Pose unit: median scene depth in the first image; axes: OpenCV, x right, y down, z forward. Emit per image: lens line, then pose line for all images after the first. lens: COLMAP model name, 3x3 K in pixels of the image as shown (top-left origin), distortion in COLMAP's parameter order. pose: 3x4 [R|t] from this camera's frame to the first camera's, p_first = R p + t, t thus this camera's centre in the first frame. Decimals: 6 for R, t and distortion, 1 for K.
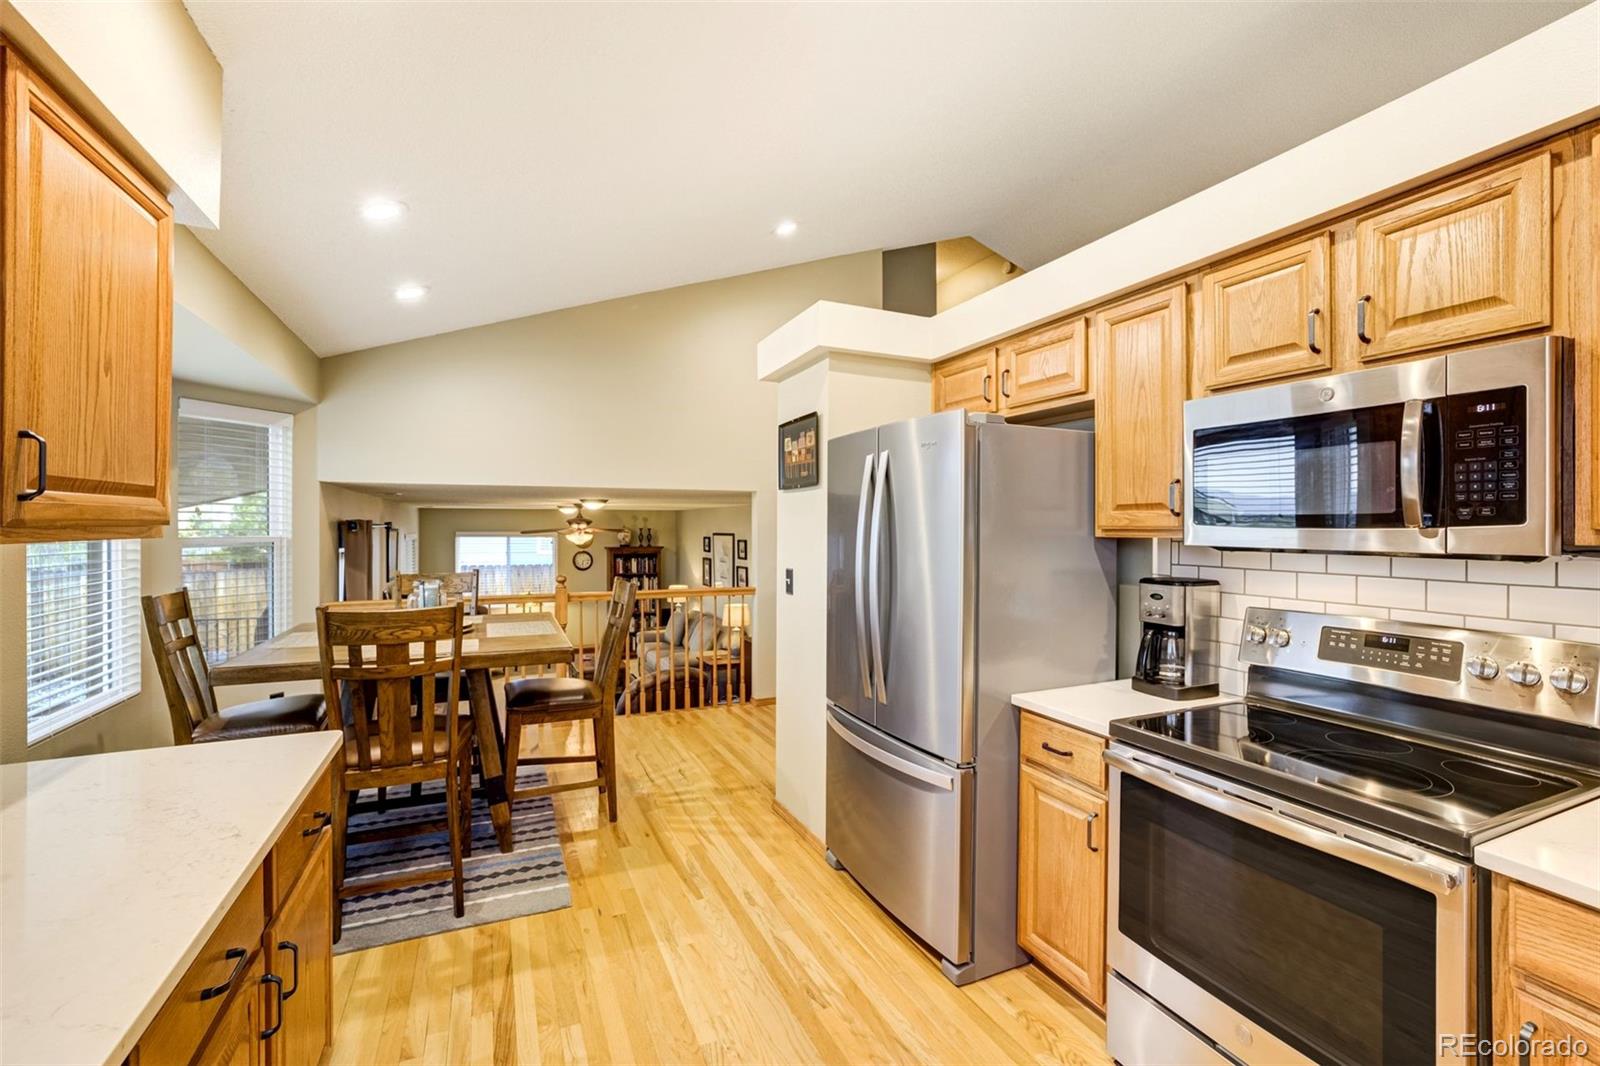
lens RADIAL K [[696.9, 0, 799.7], [0, 696.9, 529.6], [0, 0, 1]] dist [-0.041342, 0.024096]
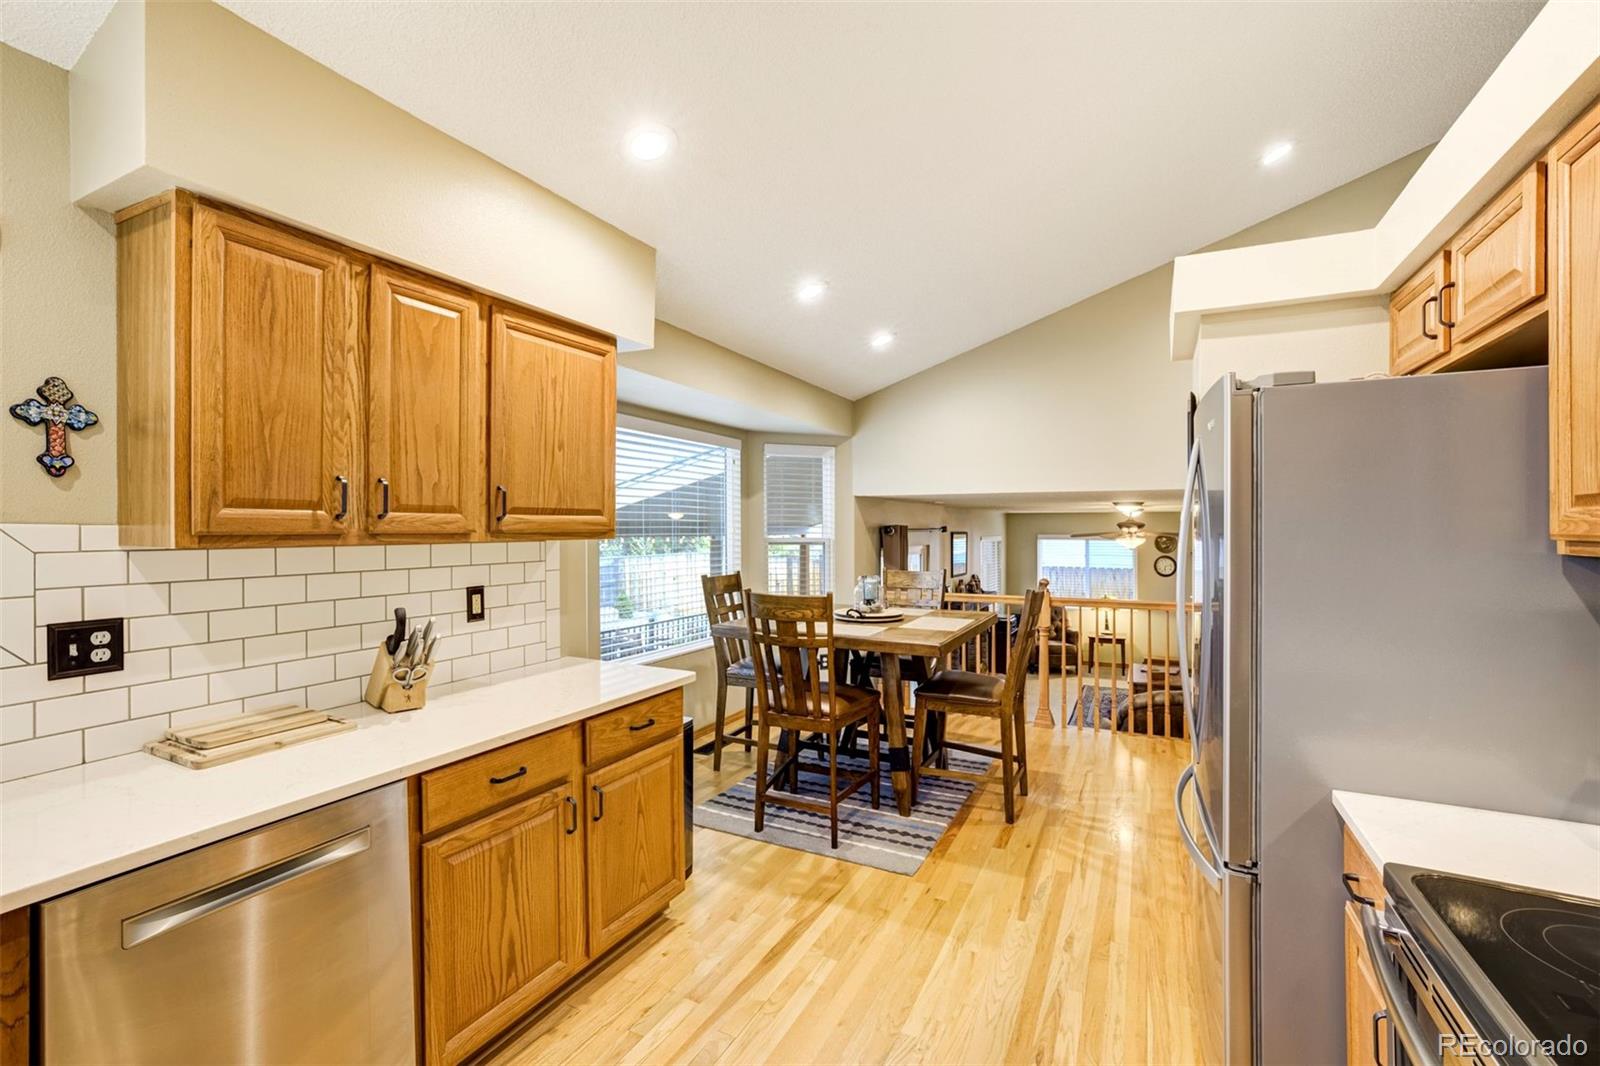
lens RADIAL K [[689.1, 0, 801.0], [0, 689.1, 528.3], [0, 0, 1]] dist [-0.031141, 0.007729]
pose [[0.633456, -0.001326, -0.773778, 0.380522], [-0.002903, 0.999987, -0.004090, -0.005528], [0.773774, 0.004837, 0.633444, 0.154739]]
